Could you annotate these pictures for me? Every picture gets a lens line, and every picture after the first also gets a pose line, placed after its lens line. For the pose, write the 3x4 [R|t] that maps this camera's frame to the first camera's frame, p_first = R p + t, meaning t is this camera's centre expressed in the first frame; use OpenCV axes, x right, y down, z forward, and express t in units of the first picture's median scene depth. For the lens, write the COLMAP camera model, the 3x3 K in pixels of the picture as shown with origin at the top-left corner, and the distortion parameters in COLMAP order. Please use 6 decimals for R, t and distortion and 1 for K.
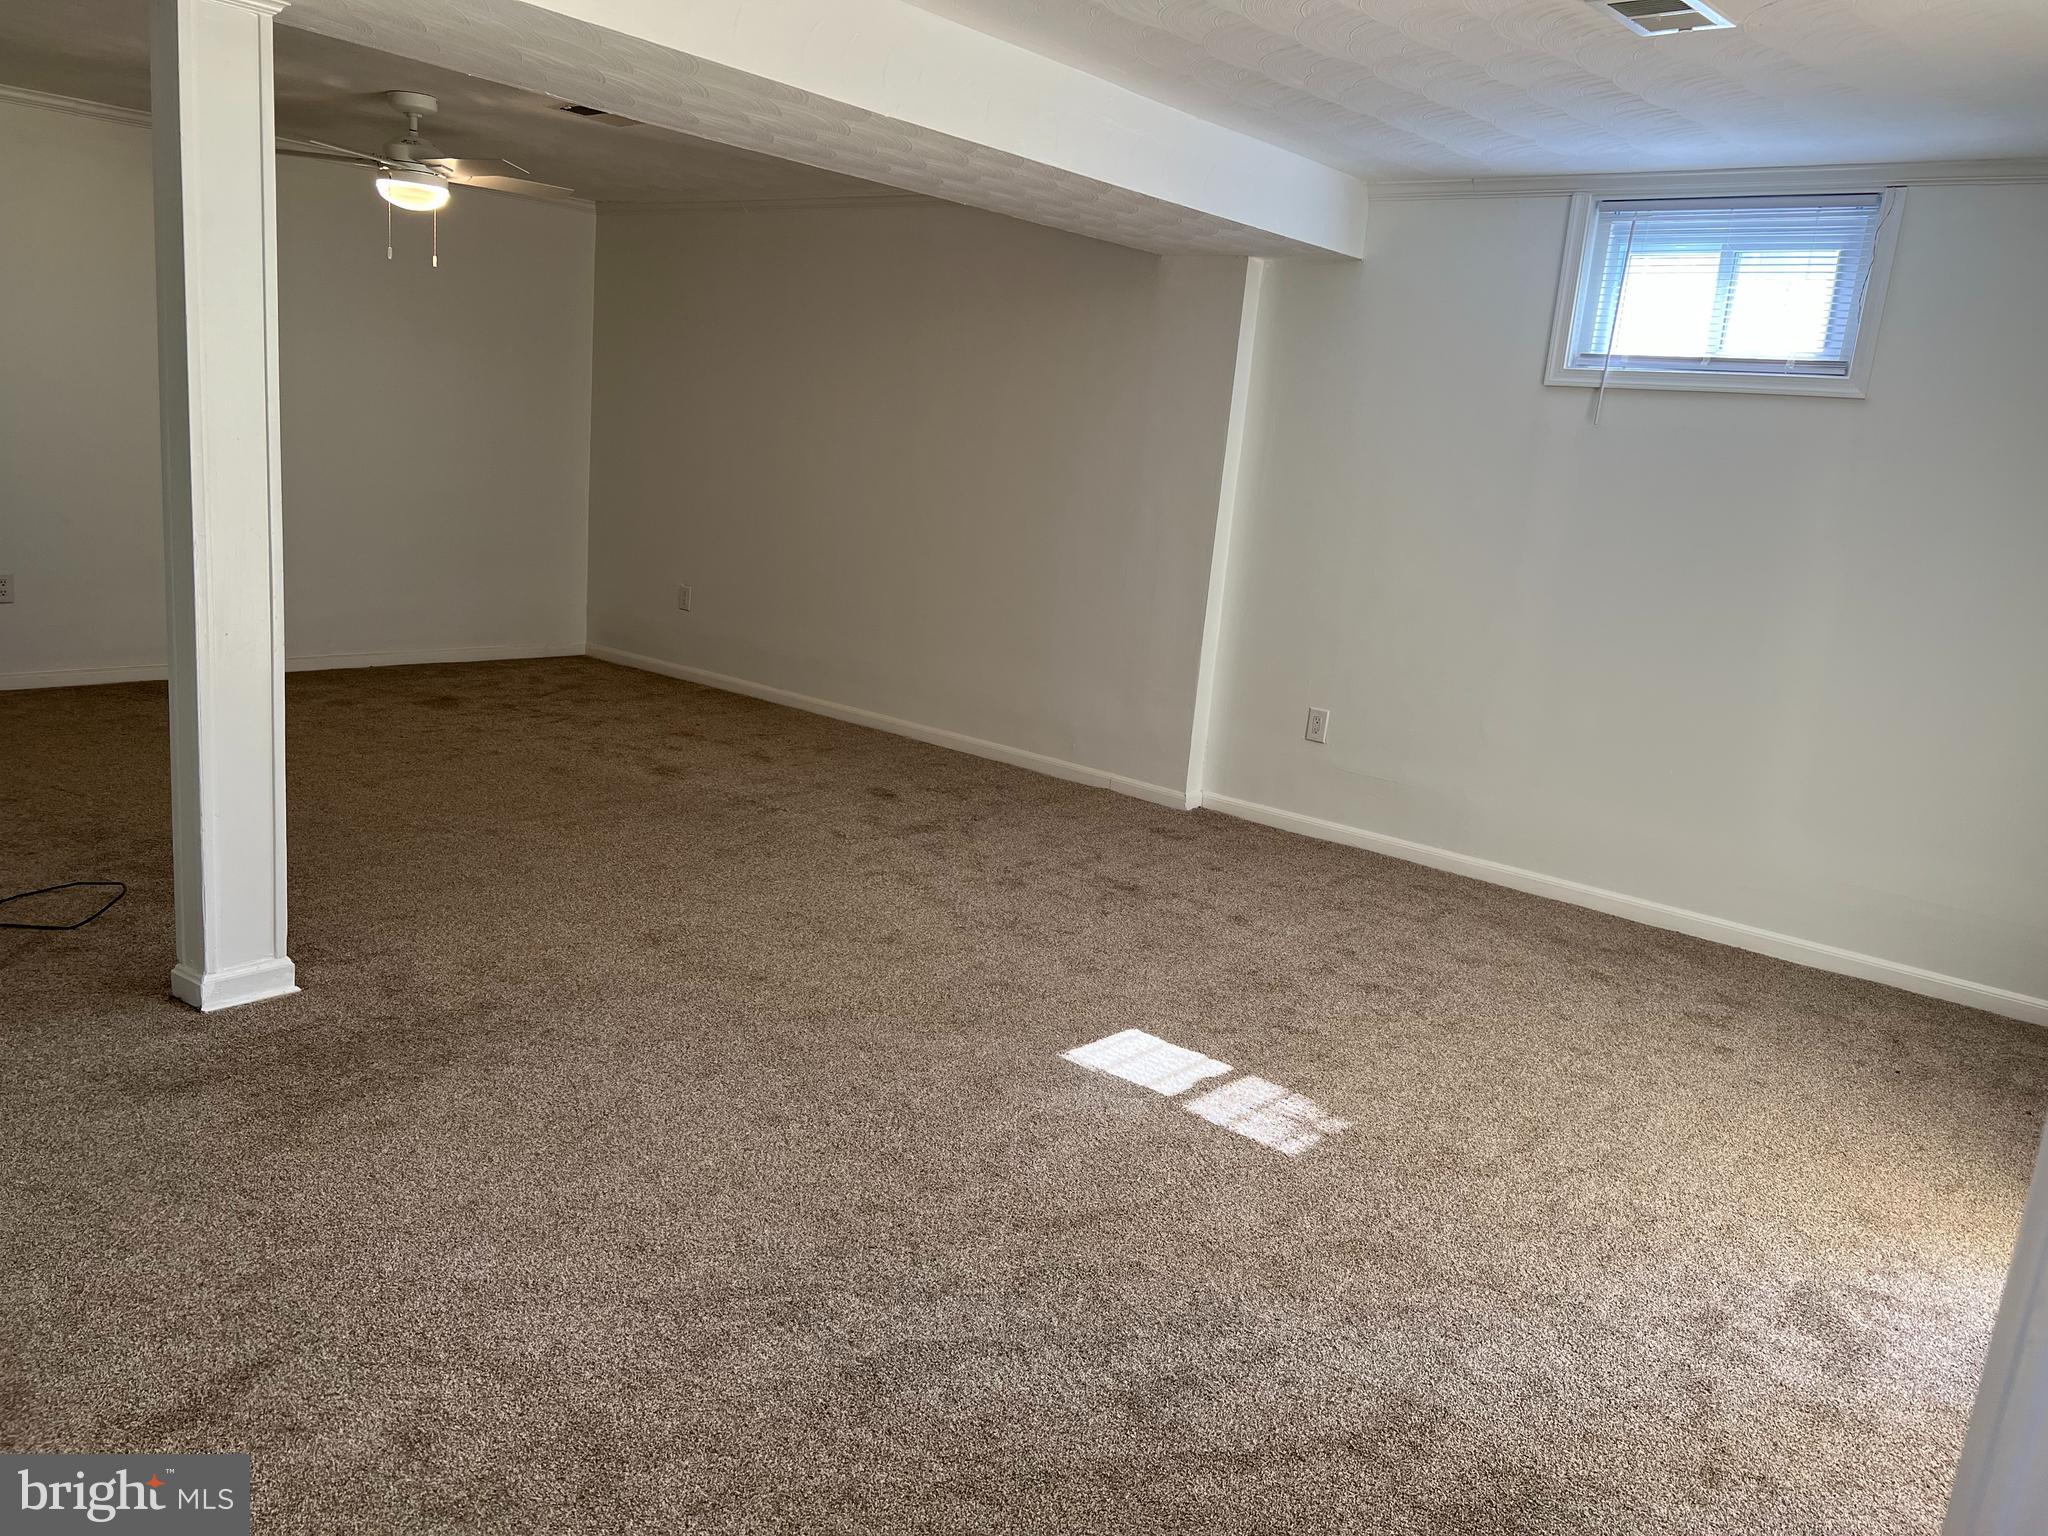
lens RADIAL K [[1535.0, 0, 1025.8], [0, 1535.0, 770.6], [0, 0, 1]] dist [0.049747, -0.062817]
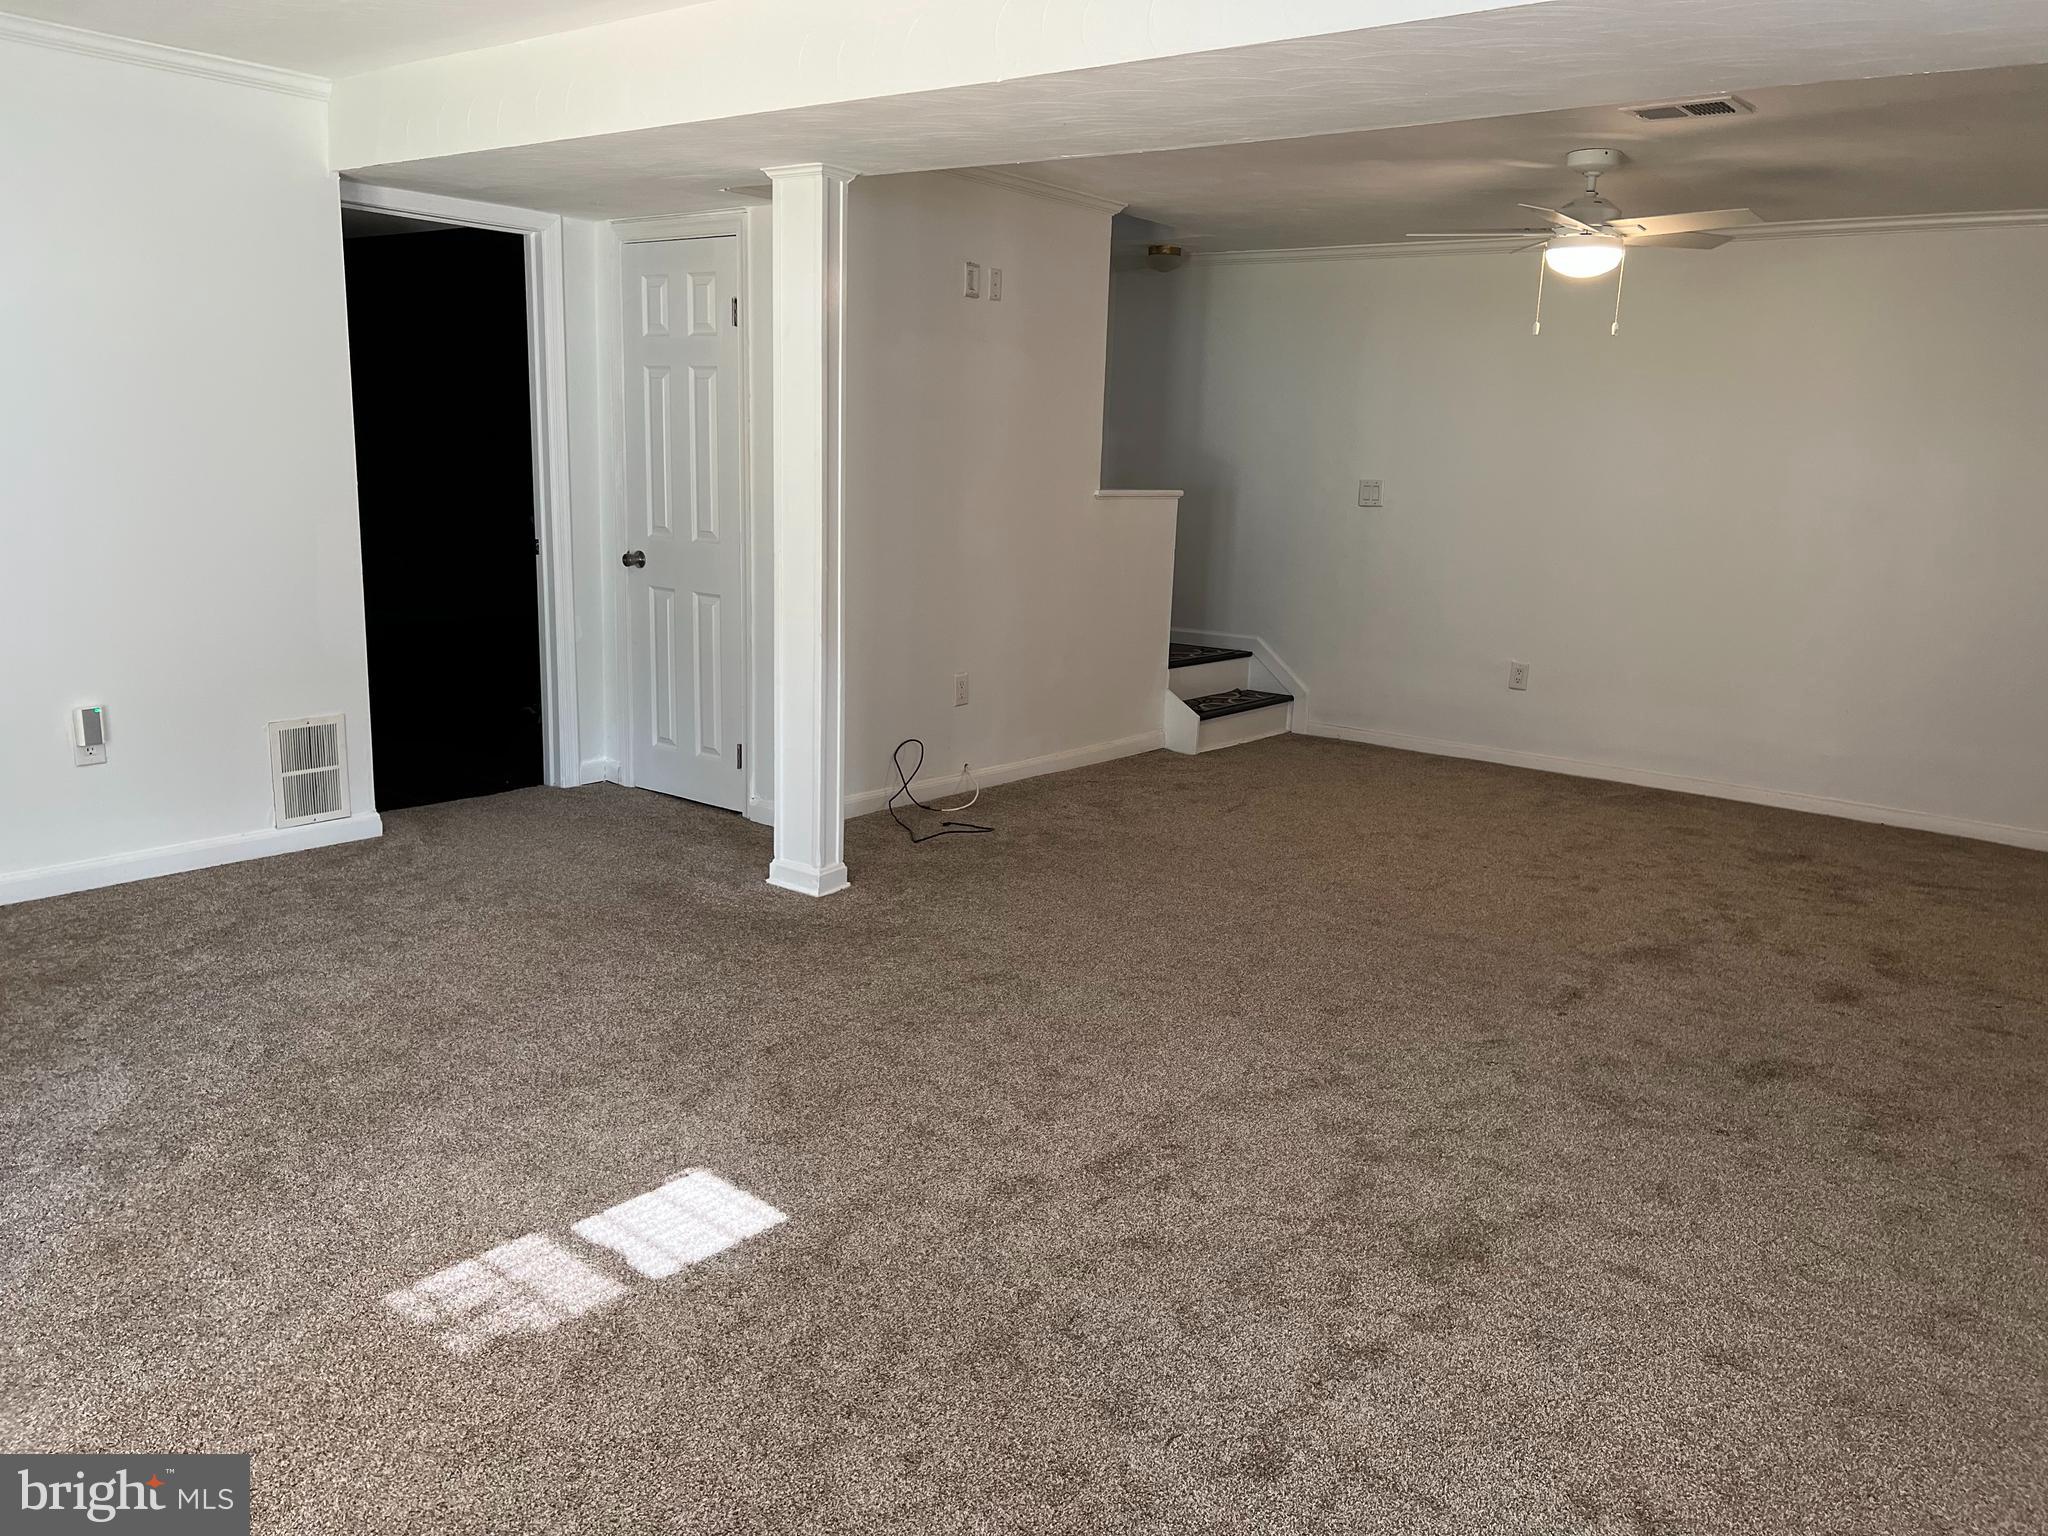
lens RADIAL K [[1535.0, 0, 1029.8], [0, 1535.0, 763.9], [0, 0, 1]] dist [0.049747, -0.062817]
pose [[0.029999, 0.121283, -0.992164, 0.698979], [-0.254429, 0.960842, 0.109762, -0.133677], [0.966626, 0.249143, 0.059683, 0.910229]]
